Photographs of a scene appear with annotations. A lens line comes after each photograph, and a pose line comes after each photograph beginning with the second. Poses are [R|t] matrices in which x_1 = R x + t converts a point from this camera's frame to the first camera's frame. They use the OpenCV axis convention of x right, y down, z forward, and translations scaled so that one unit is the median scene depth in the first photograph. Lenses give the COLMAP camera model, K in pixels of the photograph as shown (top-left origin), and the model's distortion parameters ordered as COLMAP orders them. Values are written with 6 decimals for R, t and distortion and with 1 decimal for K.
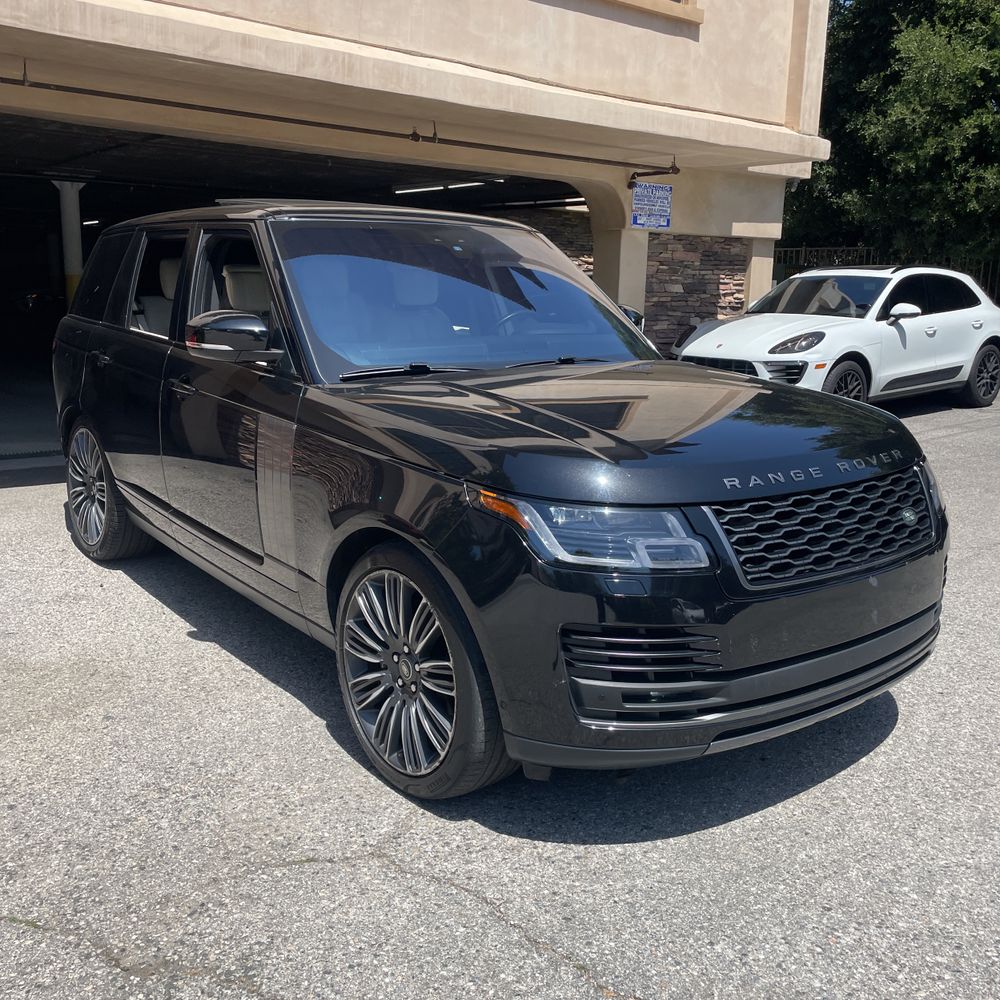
lens RADIAL K [[1023.1, 0, 497.4], [0, 1023.1, 493.9], [0, 0, 1]] dist [0.019773, 0.000000]
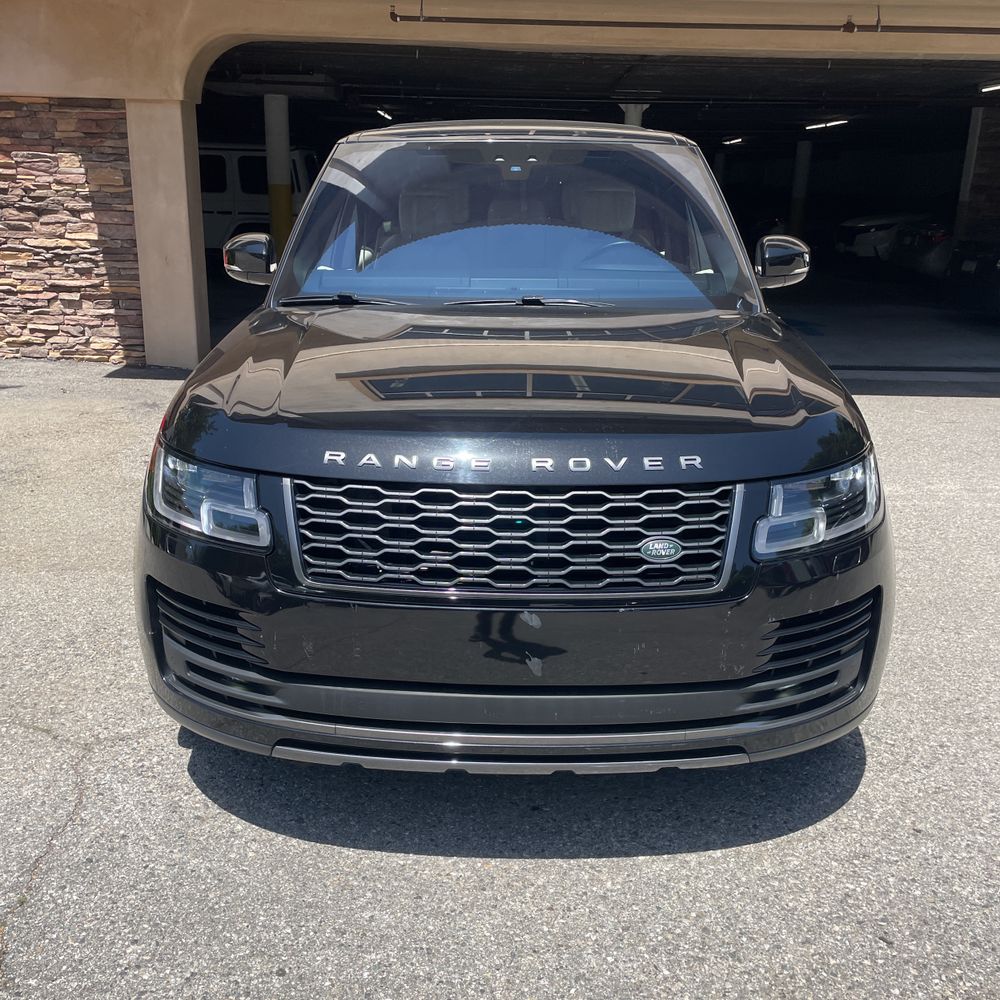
lens RADIAL K [[1023.1, 0, 499.9], [0, 1023.1, 501.7], [0, 0, 1]] dist [0.019773, 0.000000]
pose [[0.770720, 0.178868, -0.611553, 0.848774], [-0.127886, 0.983683, 0.126539, -0.097971], [0.624209, -0.019317, 0.781019, 0.435141]]
